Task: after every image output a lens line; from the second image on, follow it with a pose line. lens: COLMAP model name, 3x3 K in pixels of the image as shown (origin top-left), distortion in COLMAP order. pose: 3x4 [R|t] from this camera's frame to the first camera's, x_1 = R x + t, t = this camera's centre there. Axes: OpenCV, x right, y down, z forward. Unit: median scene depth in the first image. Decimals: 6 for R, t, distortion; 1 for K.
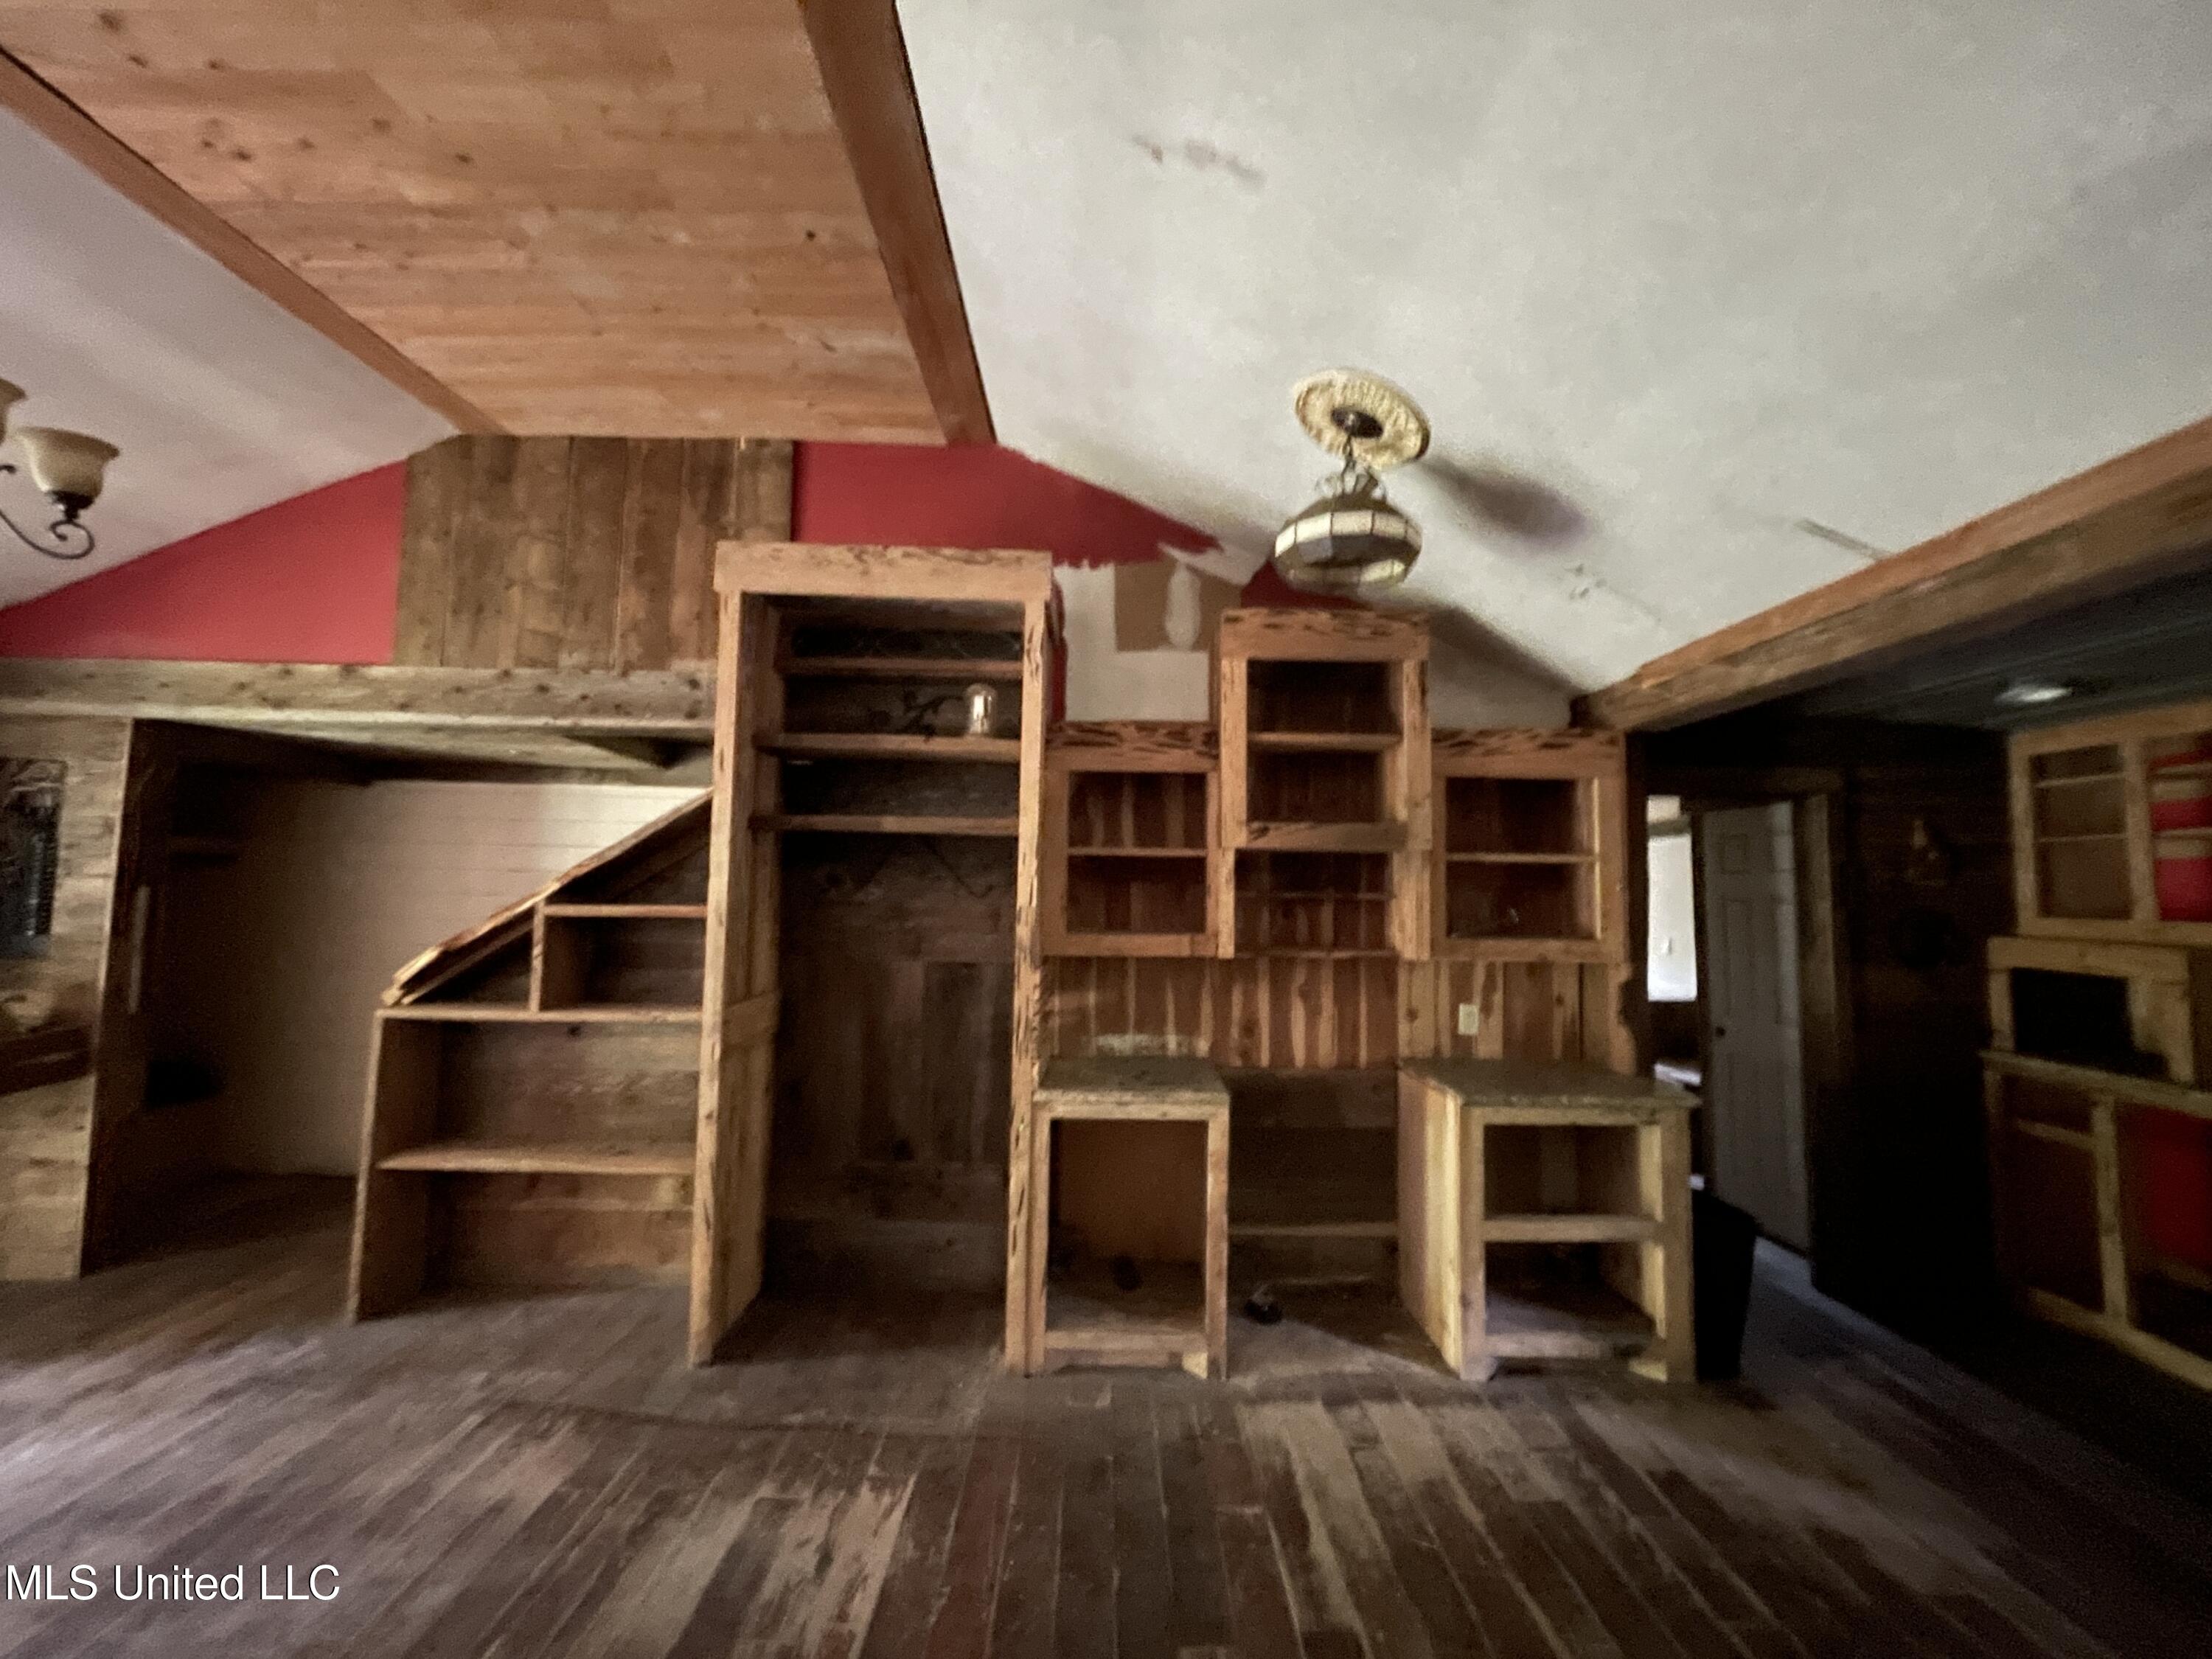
lens RADIAL K [[892.7, 0, 1103.2], [0, 892.7, 826.6], [0, 0, 1]] dist [-0.003544, -0.000067]
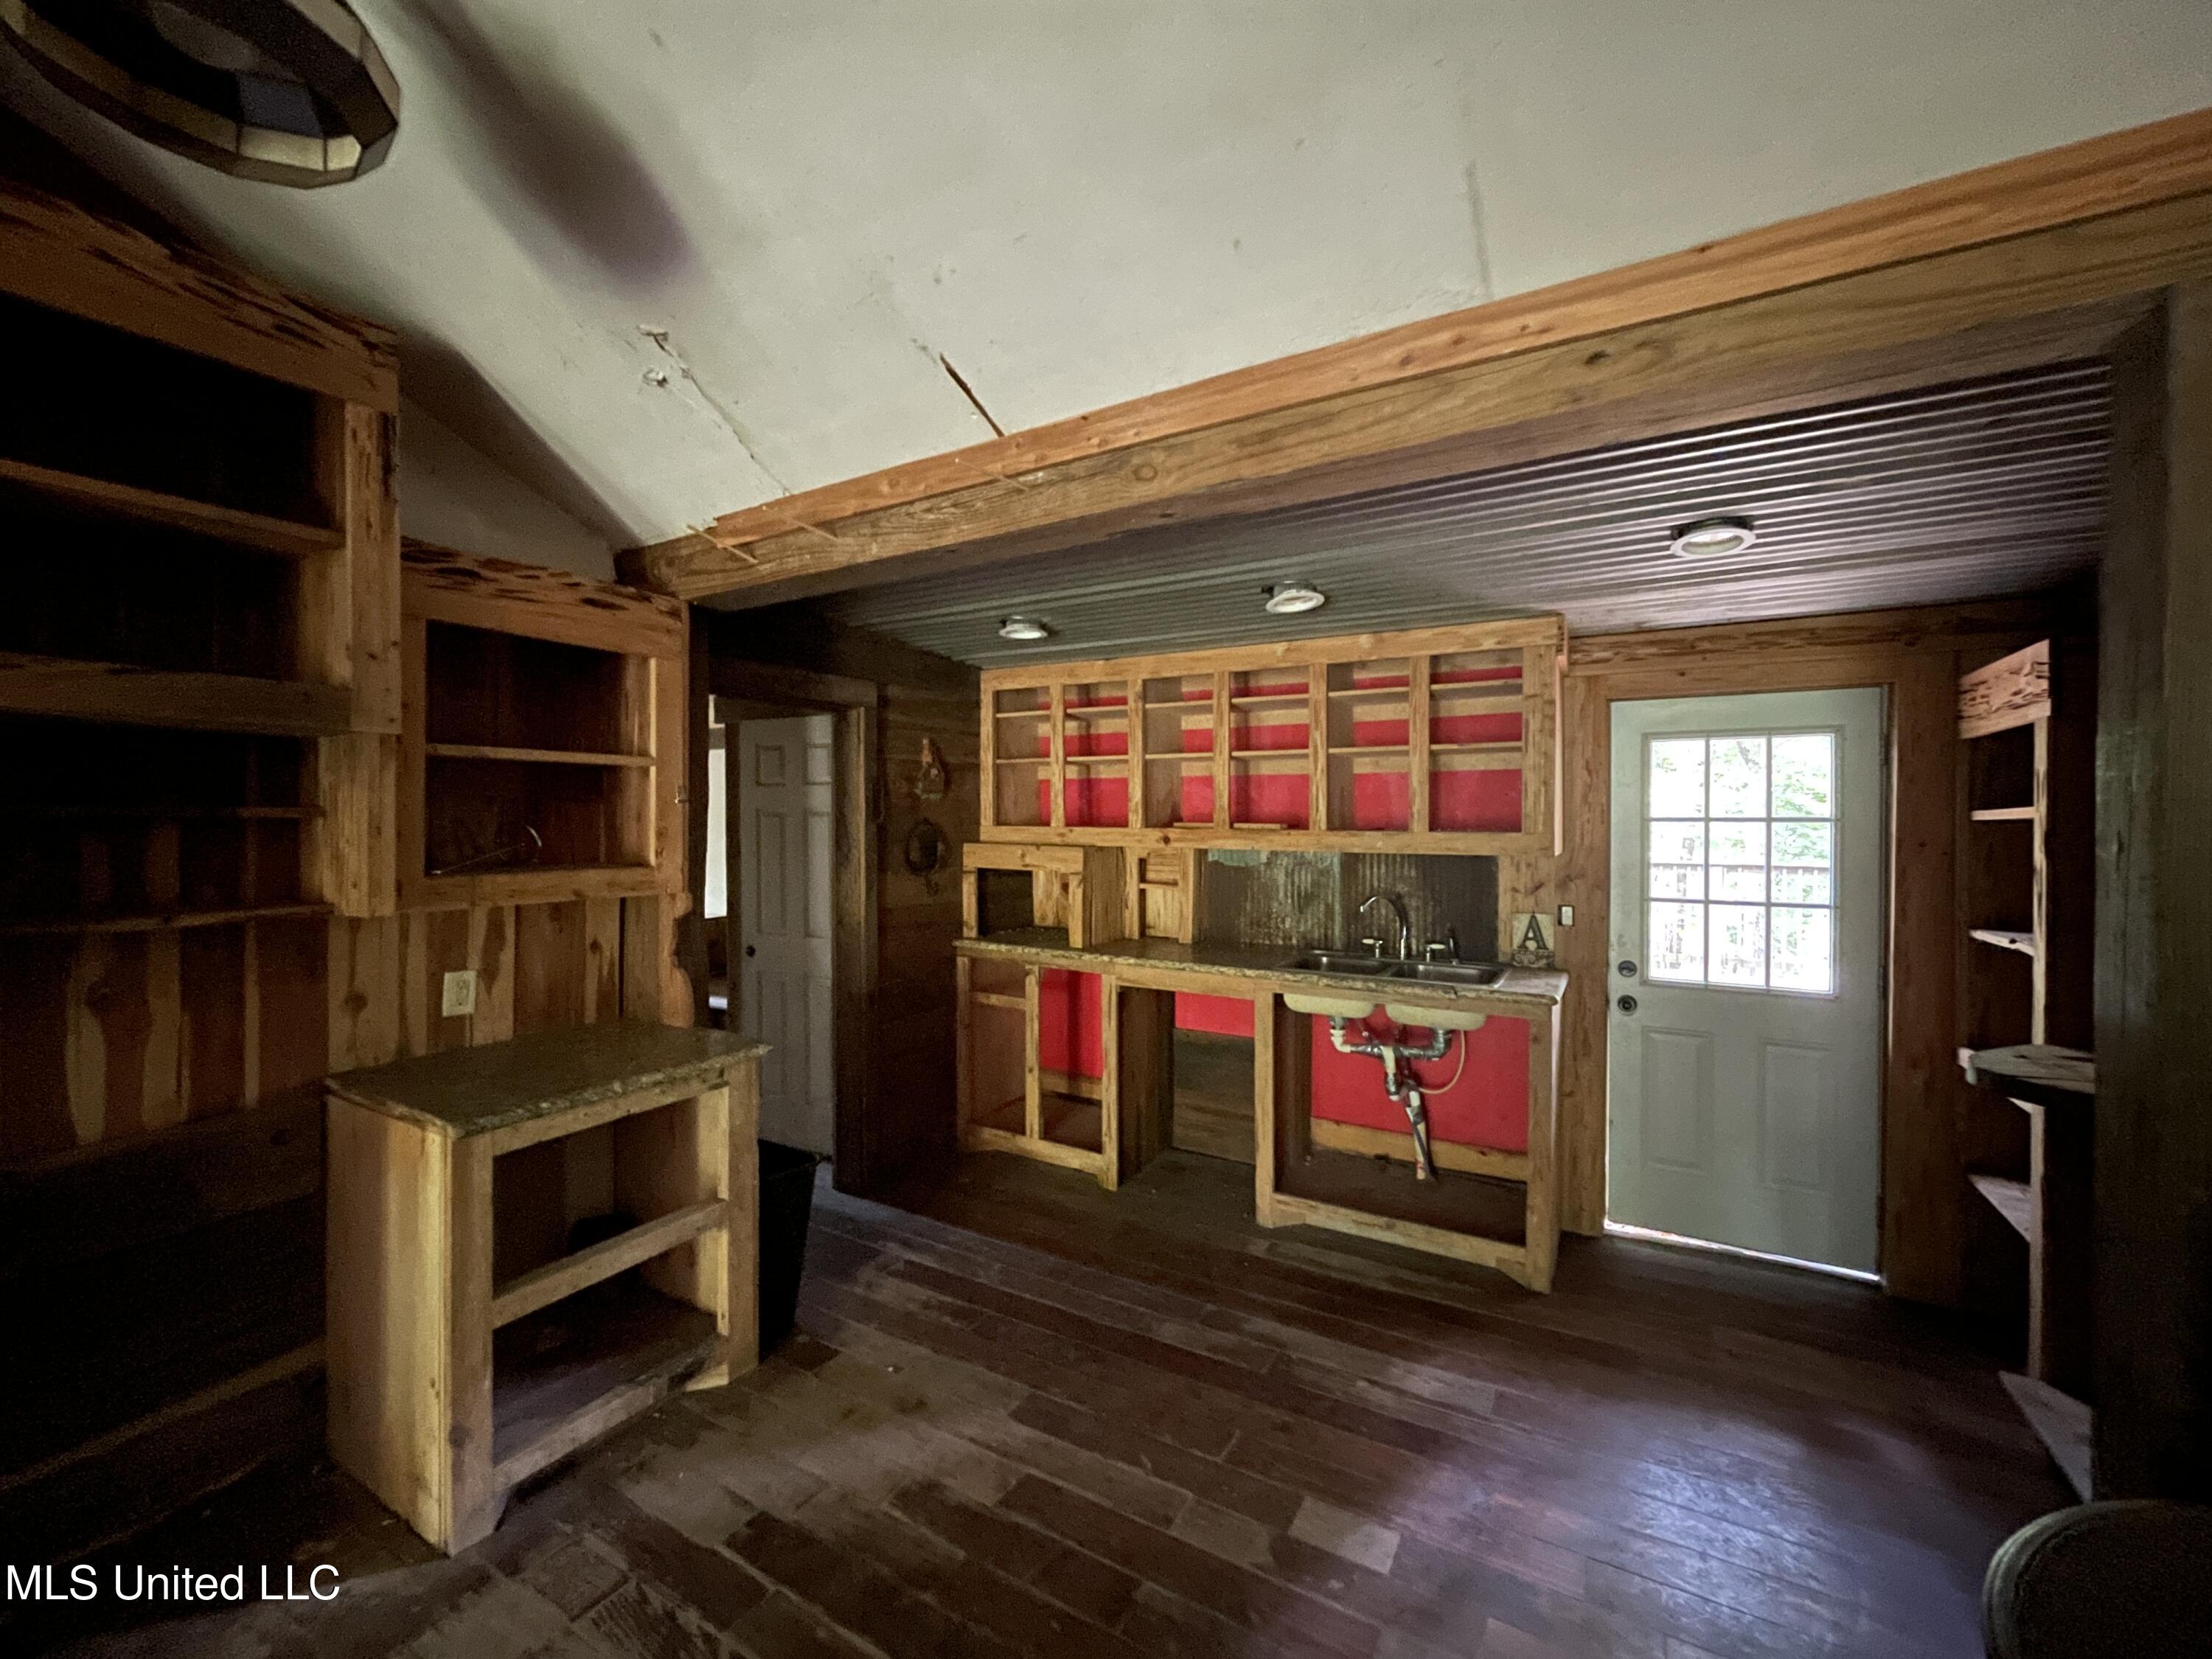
lens RADIAL K [[892.7, 0, 1103.2], [0, 892.7, 826.6], [0, 0, 1]] dist [-0.003544, -0.000067]
pose [[0.509174, -0.021421, 0.860397, 0.087038], [-0.057399, 0.996619, 0.058781, 0.024844], [-0.858748, -0.079316, 0.506223, 0.271826]]
